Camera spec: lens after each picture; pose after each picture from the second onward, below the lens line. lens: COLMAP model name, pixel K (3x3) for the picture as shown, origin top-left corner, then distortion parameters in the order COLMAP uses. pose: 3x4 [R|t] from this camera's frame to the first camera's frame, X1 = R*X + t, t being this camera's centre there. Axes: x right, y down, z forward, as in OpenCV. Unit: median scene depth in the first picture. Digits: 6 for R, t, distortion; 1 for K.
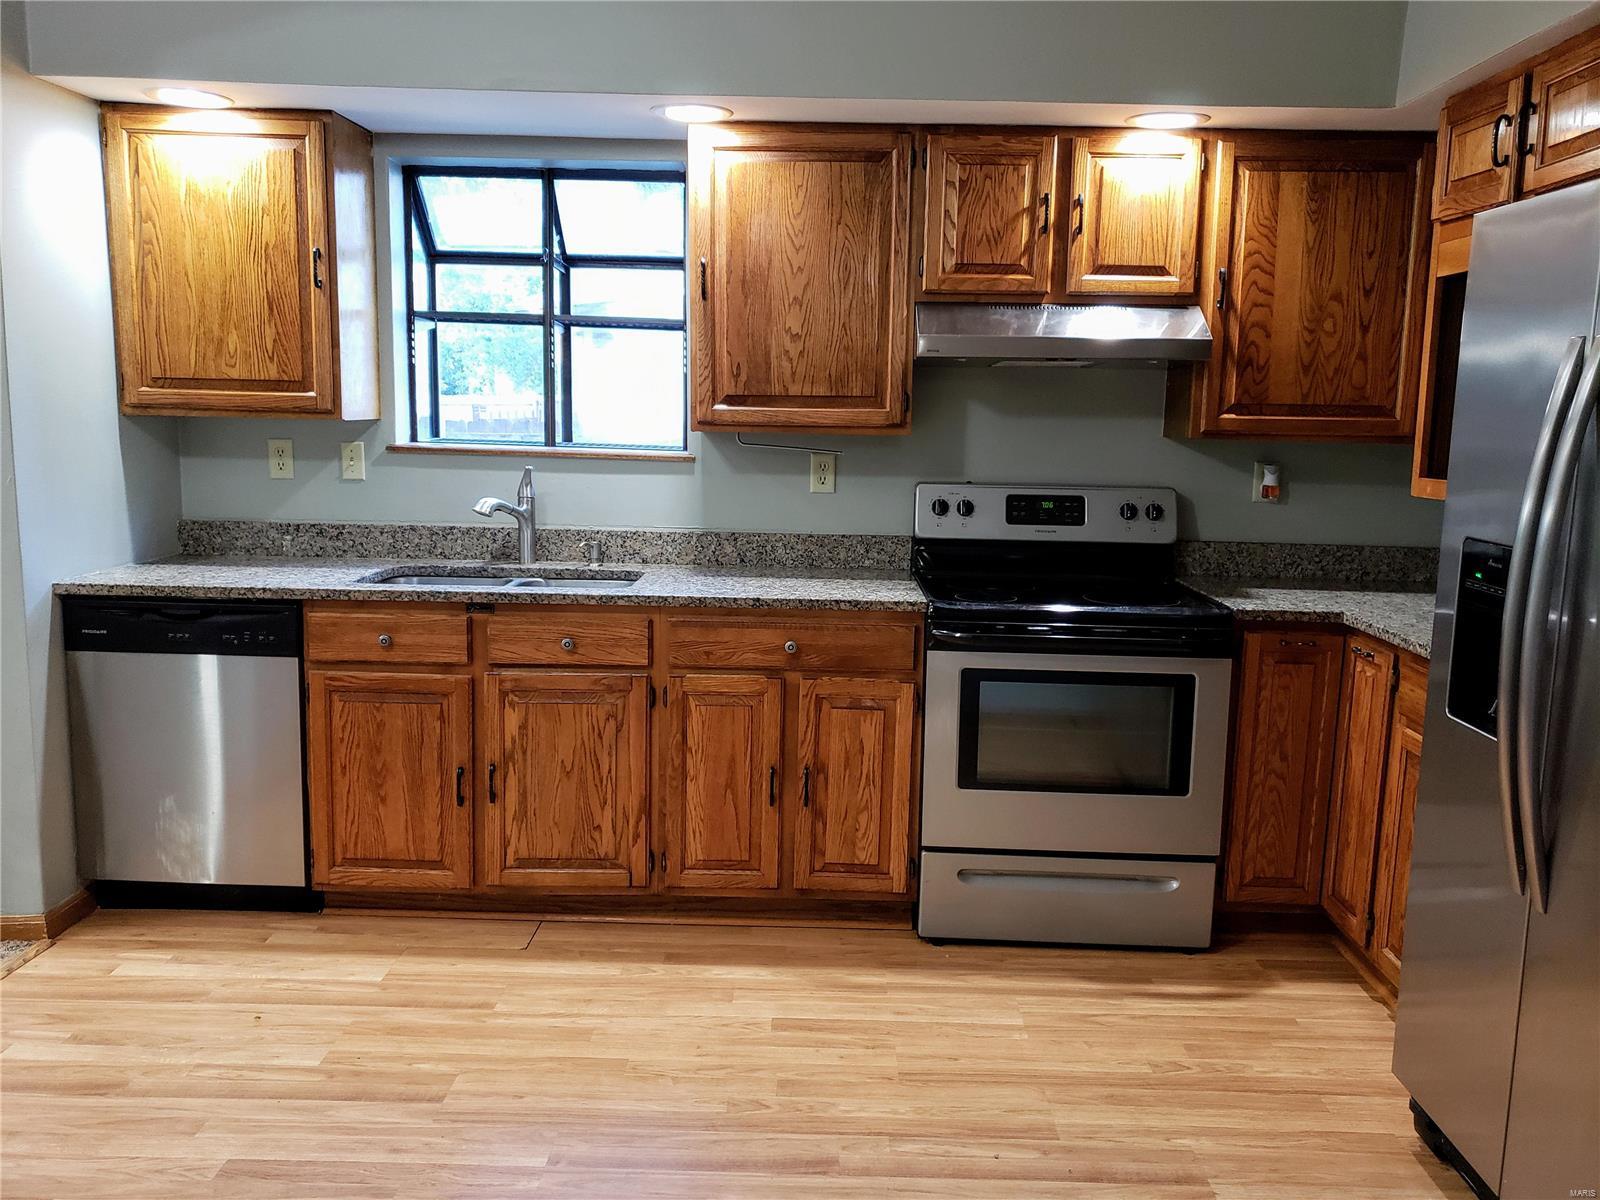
lens RADIAL K [[1258.8, 0, 795.3], [0, 1258.8, 598.0], [0, 0, 1]] dist [0.060785, -0.055357]
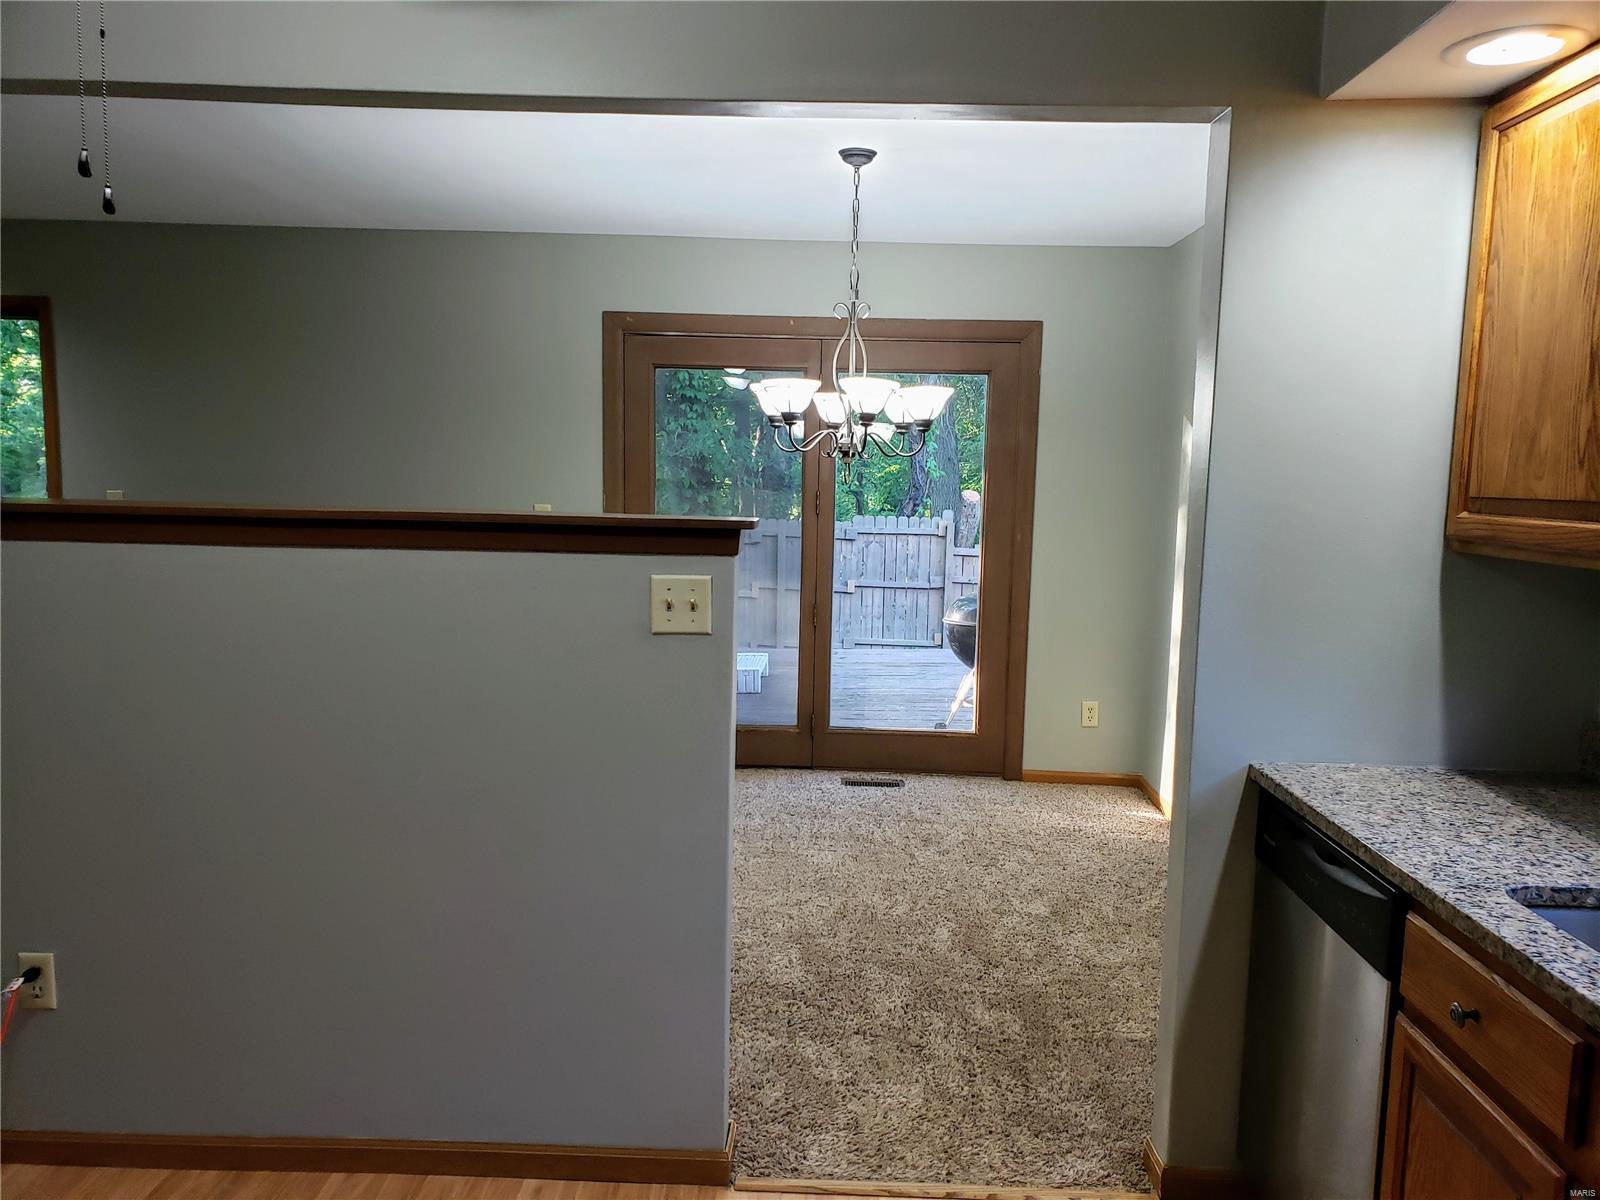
lens RADIAL K [[1258.8, 0, 810.2], [0, 1258.8, 605.4], [0, 0, 1]] dist [0.060785, -0.055357]
pose [[-0.007635, 0.087959, -0.996095, 0.162399], [-0.173824, 0.980842, 0.087944, -0.120584], [0.984747, 0.173816, 0.007801, 0.691090]]
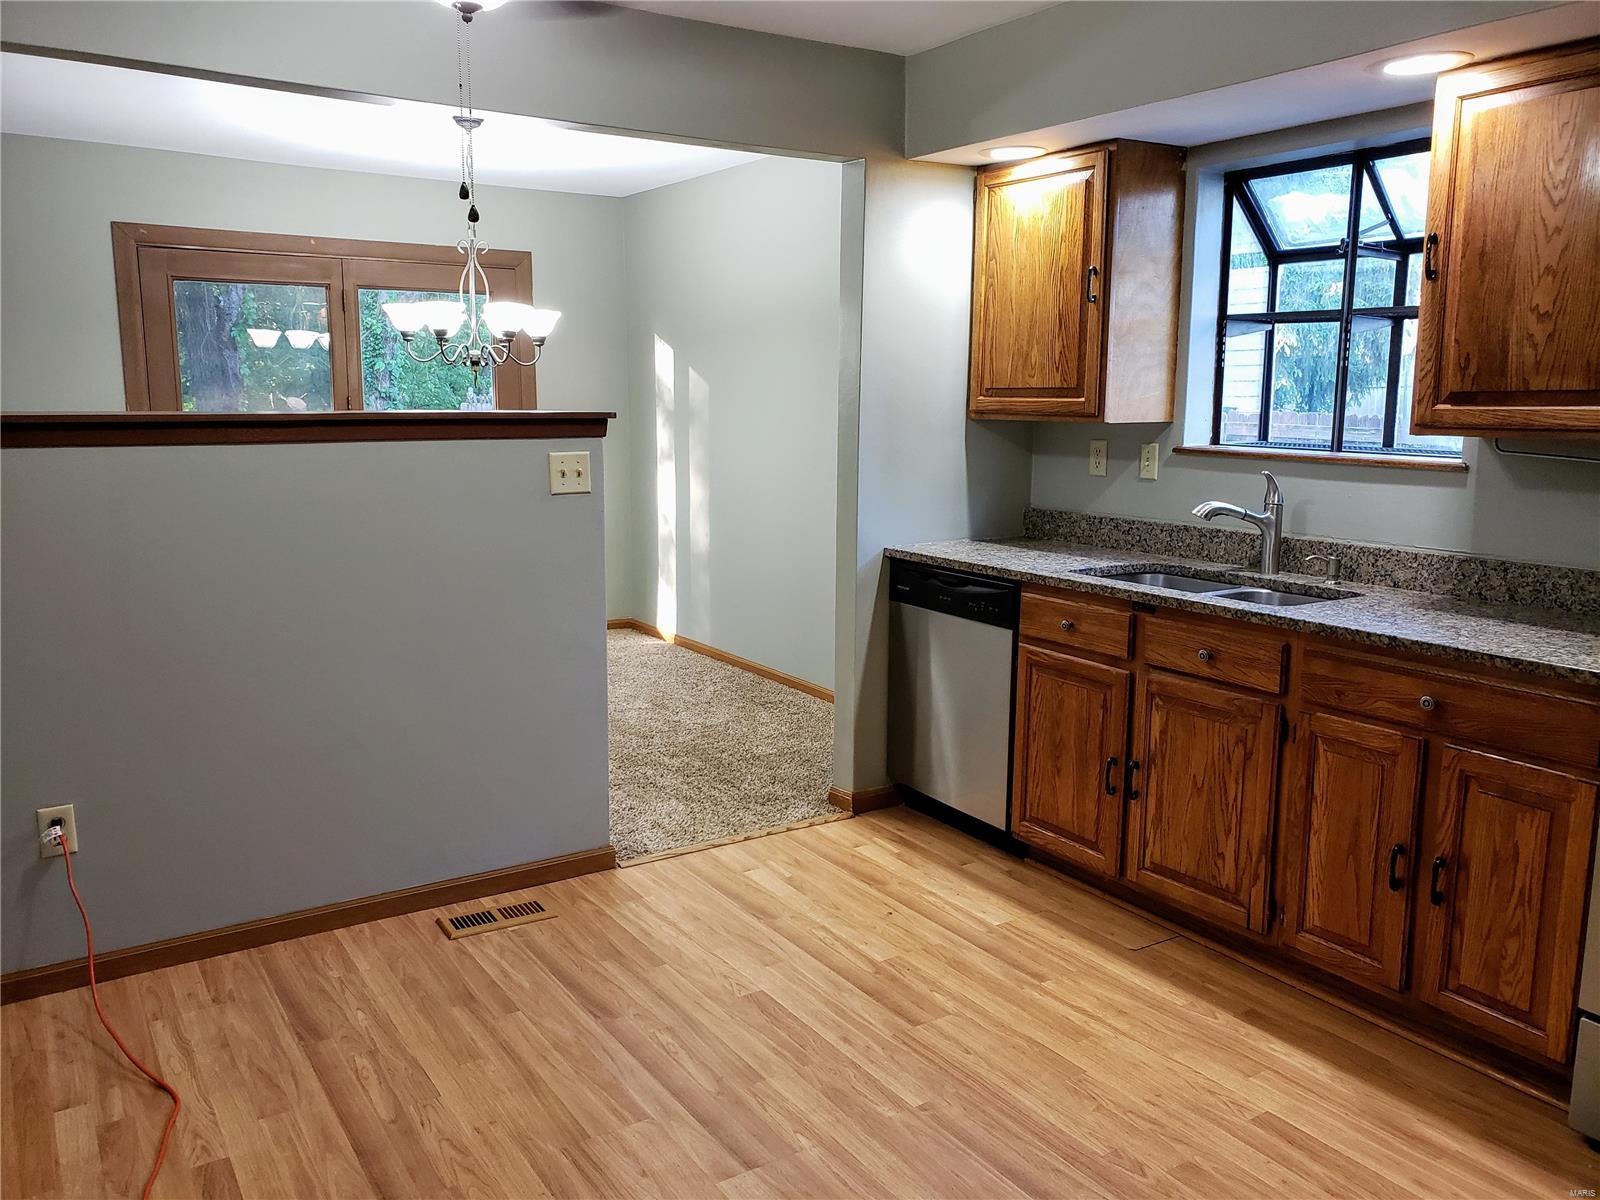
lens RADIAL K [[1258.8, 0, 806.3], [0, 1258.8, 579.5], [0, 0, 1]] dist [0.060785, -0.055357]
pose [[0.567488, 0.107331, -0.816356, 0.413461], [-0.119807, 0.991679, 0.047098, -0.028857], [0.814619, 0.071077, 0.575625, 0.186721]]
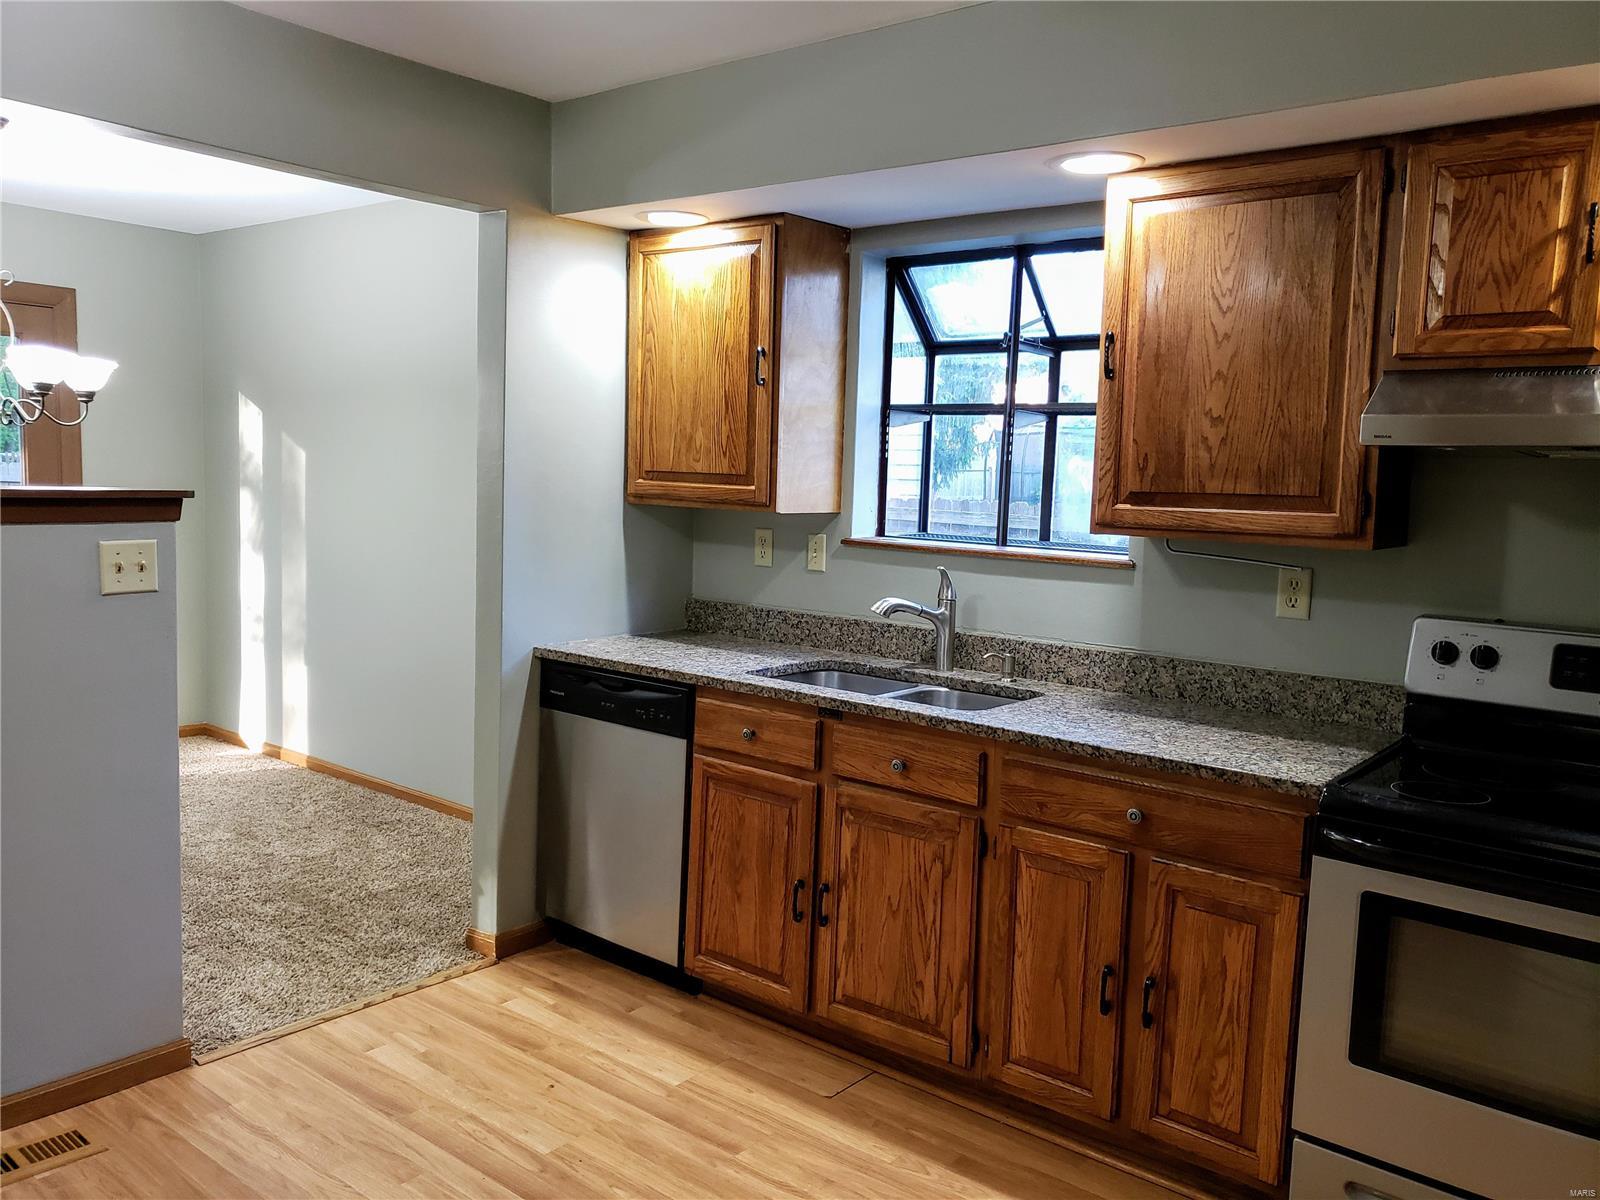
lens RADIAL K [[1258.8, 0, 812.0], [0, 1258.8, 591.2], [0, 0, 1]] dist [0.060785, -0.055357]
pose [[0.791673, 0.064764, -0.607503, 0.294121], [-0.108571, 0.993452, -0.035577, -0.046789], [0.601220, 0.094123, 0.793521, 0.233771]]
